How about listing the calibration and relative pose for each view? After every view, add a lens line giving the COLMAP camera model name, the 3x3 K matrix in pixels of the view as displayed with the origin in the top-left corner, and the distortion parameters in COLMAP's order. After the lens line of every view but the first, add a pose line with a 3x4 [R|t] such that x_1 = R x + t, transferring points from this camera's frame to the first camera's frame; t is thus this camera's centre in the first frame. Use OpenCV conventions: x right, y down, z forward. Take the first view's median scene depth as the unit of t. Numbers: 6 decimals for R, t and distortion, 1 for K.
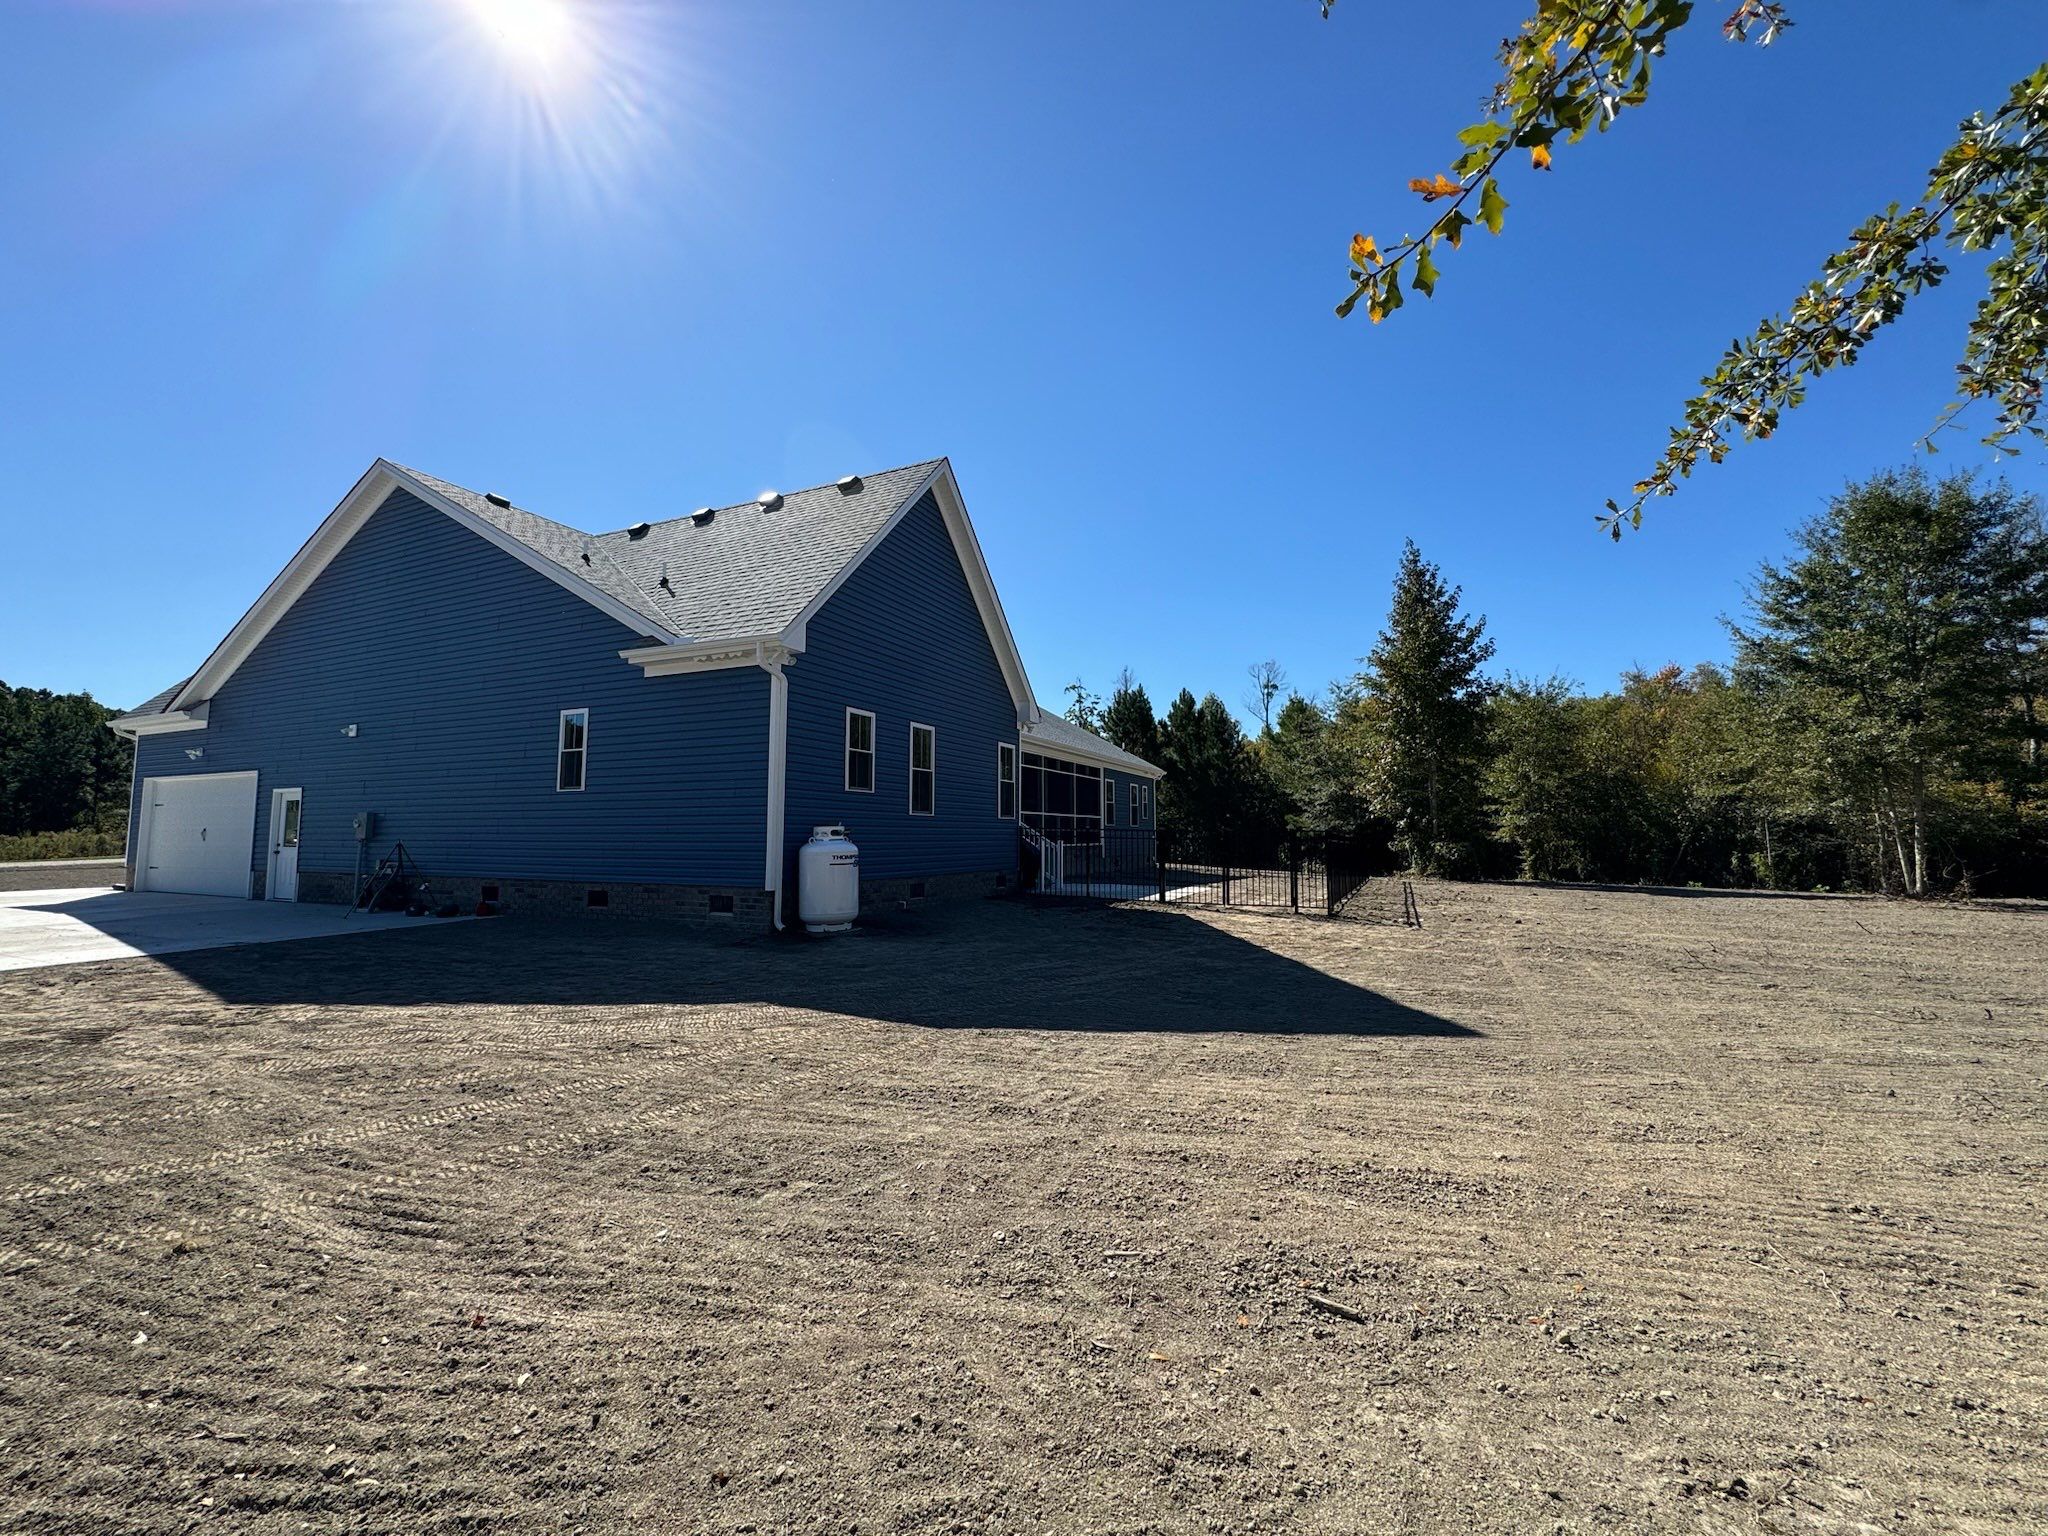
lens RADIAL K [[816.6, 0, 1024.0], [0, 816.6, 768.0], [0, 0, 1]] dist [-0.001464, 0.000012]
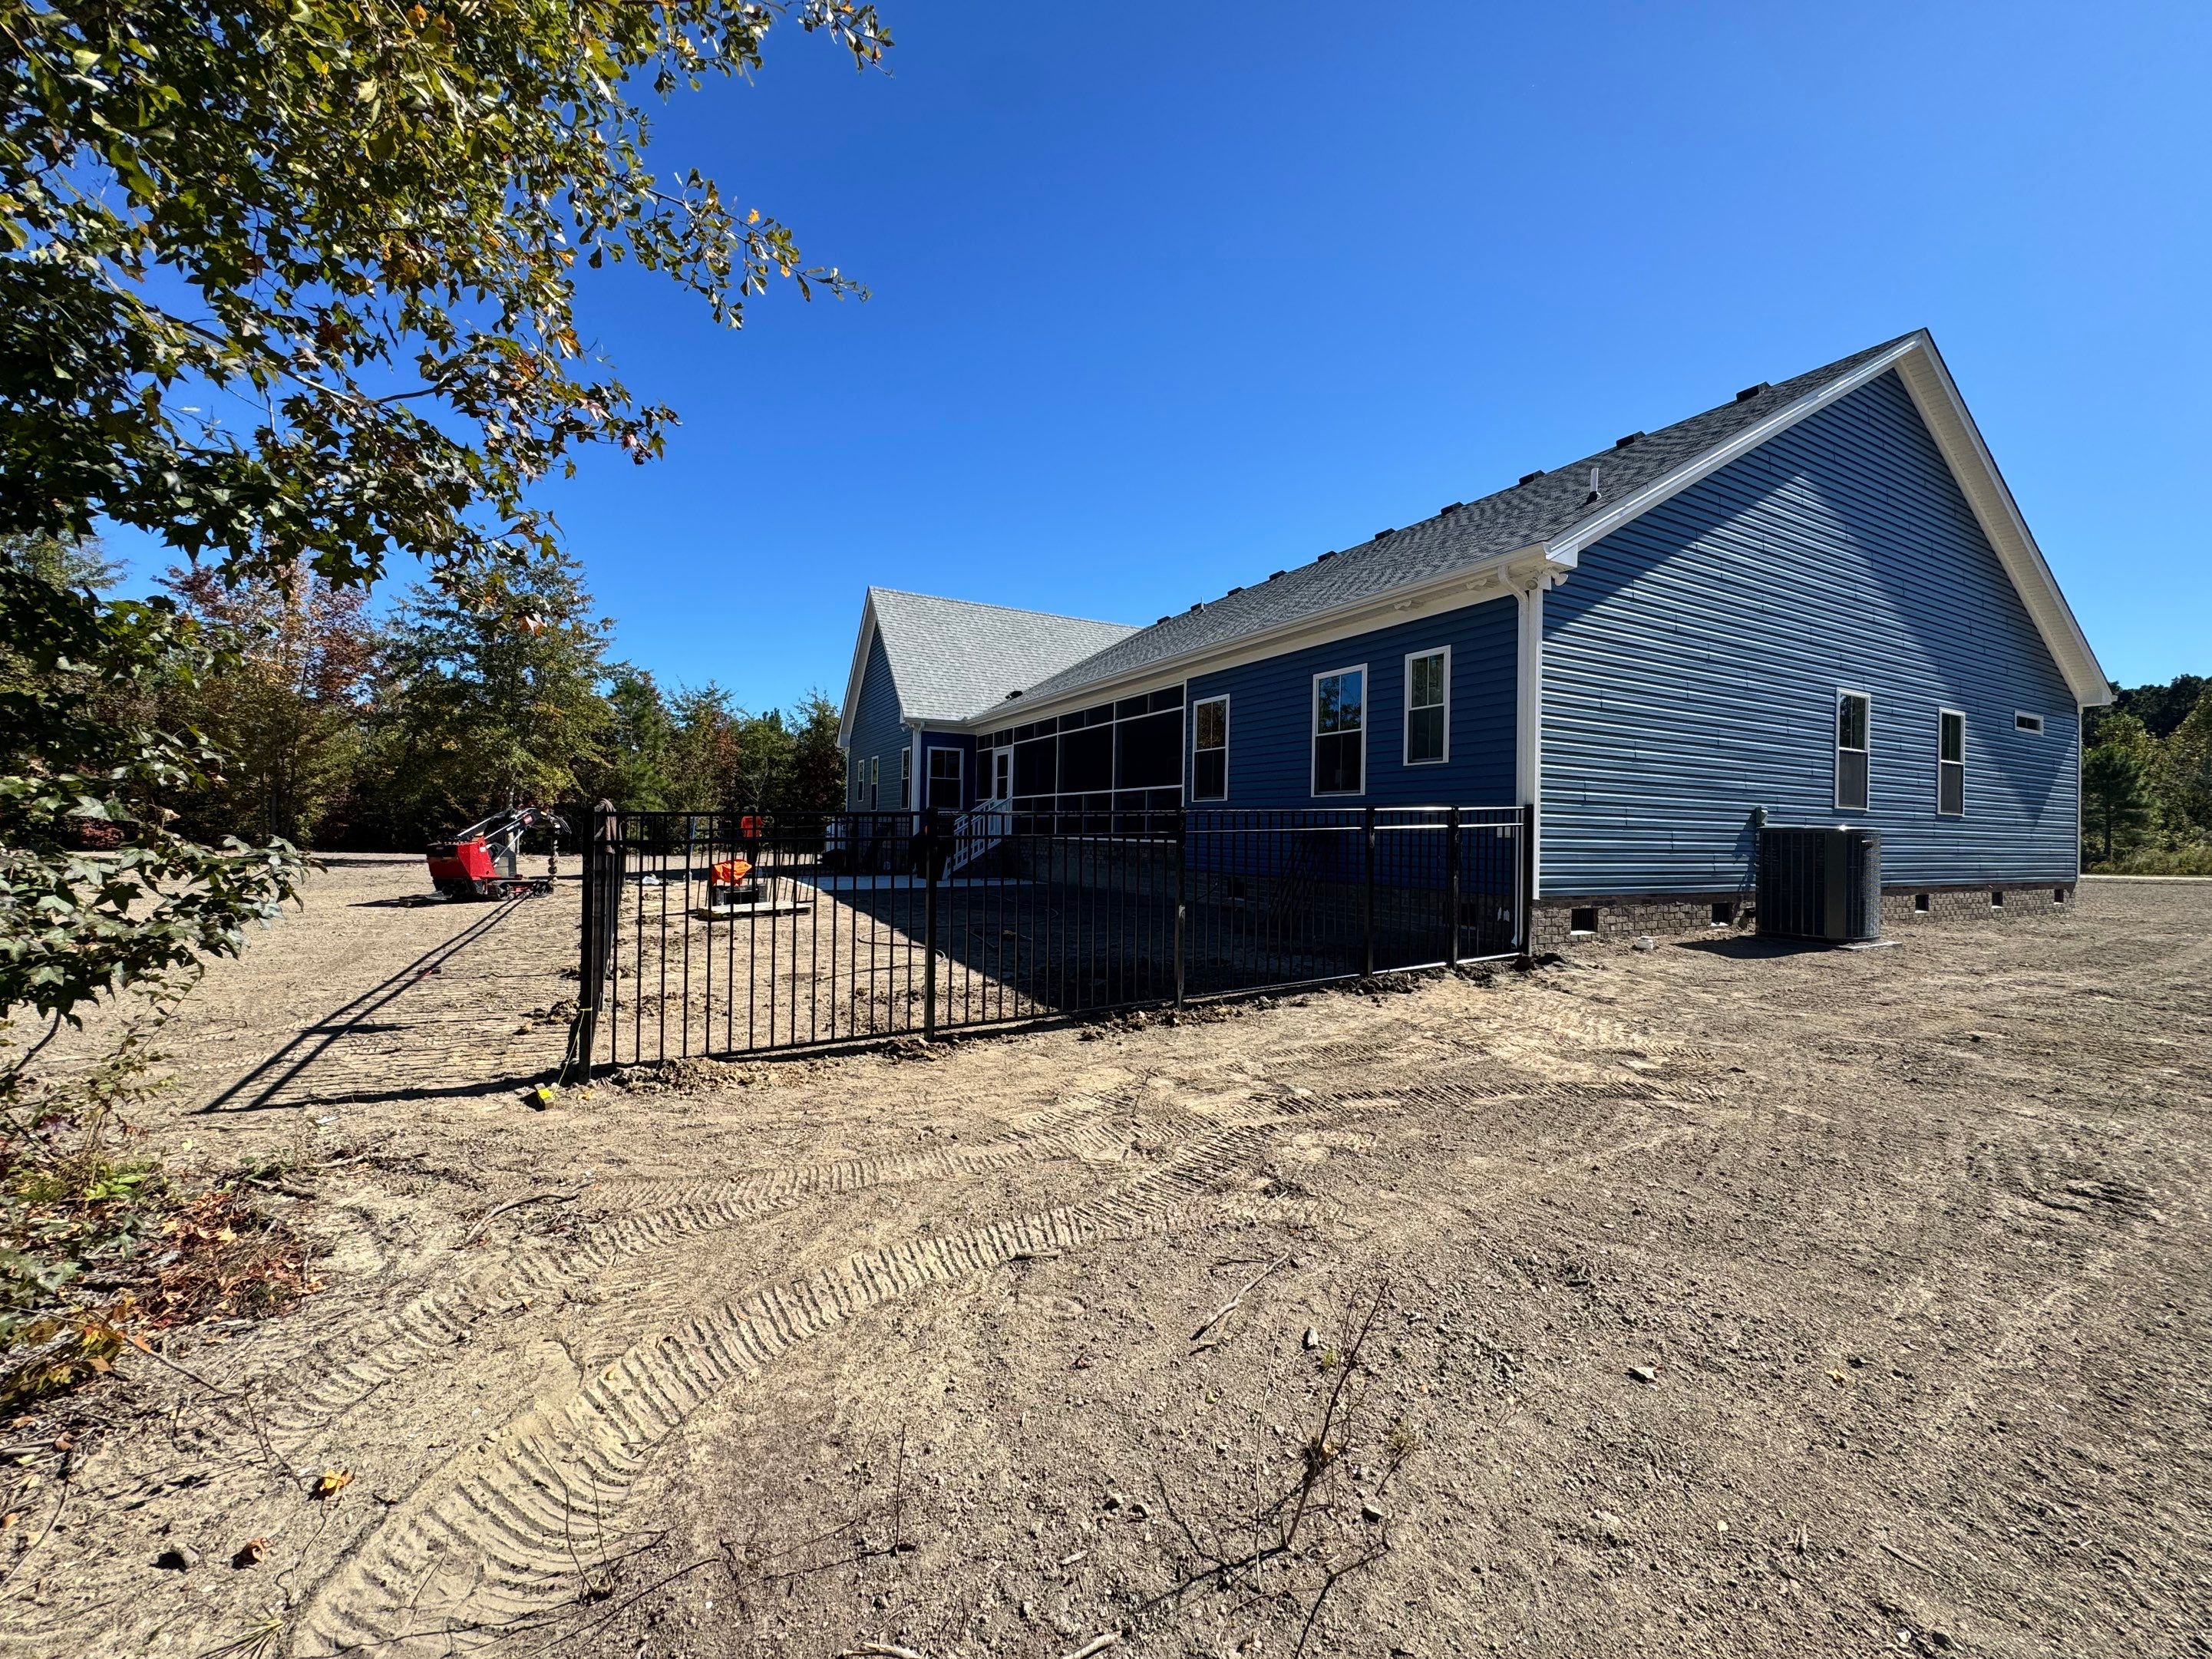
lens RADIAL K [[888.8, 0, 1110.2], [0, 888.8, 808.1], [0, 0, 1]] dist [-0.001522, 0.000099]
pose [[-0.592330, -0.024745, -0.805315, 1.017267], [0.059339, 0.995474, -0.074233, 0.206494], [0.803507, -0.091757, -0.588181, 2.386576]]
